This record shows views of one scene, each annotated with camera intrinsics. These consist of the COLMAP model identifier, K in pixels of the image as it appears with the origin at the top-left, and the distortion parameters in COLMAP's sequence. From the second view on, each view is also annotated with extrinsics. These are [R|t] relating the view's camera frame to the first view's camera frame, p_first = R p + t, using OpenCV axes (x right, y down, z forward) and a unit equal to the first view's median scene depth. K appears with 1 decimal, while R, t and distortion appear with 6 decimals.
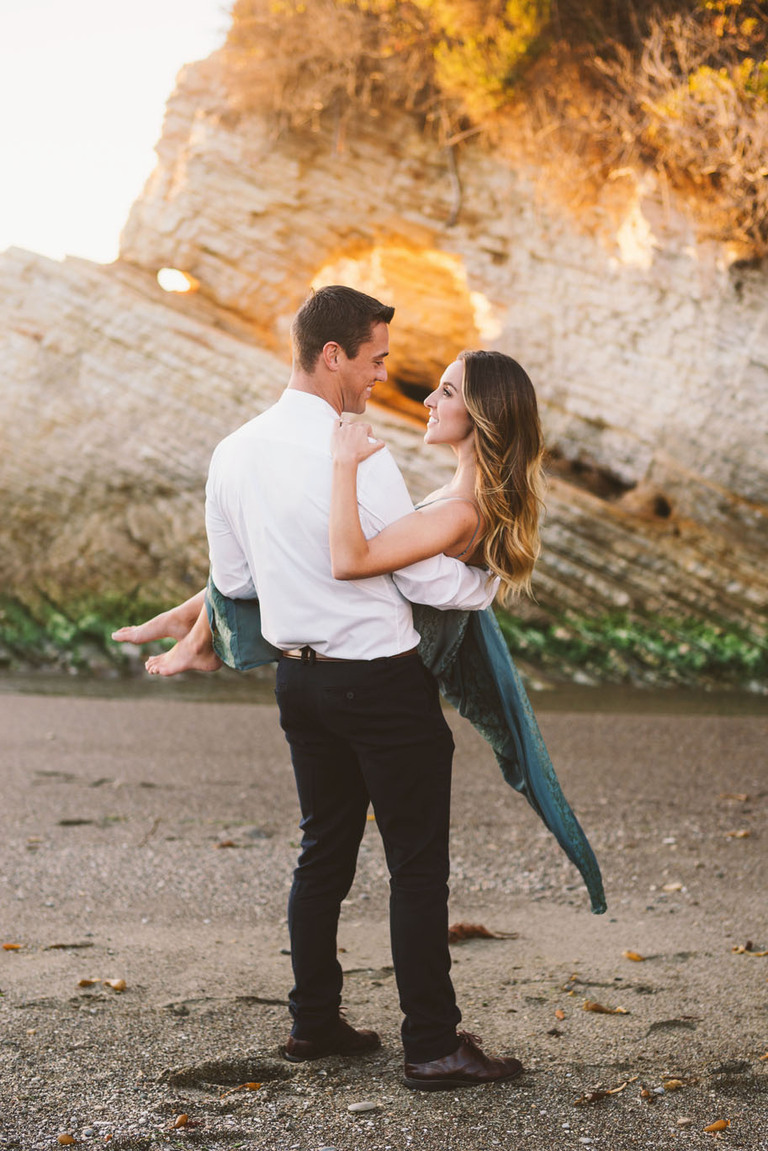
lens RADIAL K [[1967.2, 0, 384.0], [0, 1967.2, 575.5], [0, 0, 1]] dist [-0.065541, -0.043830]
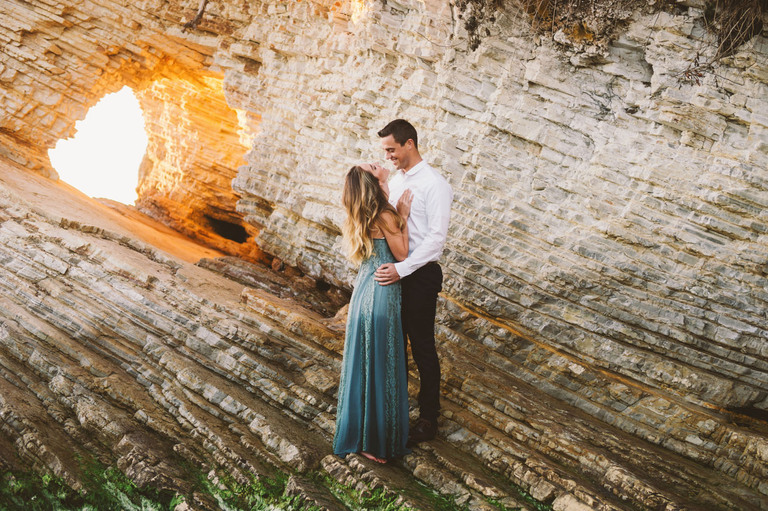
lens RADIAL K [[1183.6, 0, 384.1], [0, 1183.6, 227.4], [0, 0, 1]] dist [-0.170111, -0.003257]
pose [[0.999669, 0.010166, 0.023628, 0.119185], [-0.006809, 0.990402, -0.138051, -0.007853], [-0.024804, 0.137844, 0.990143, 0.491282]]
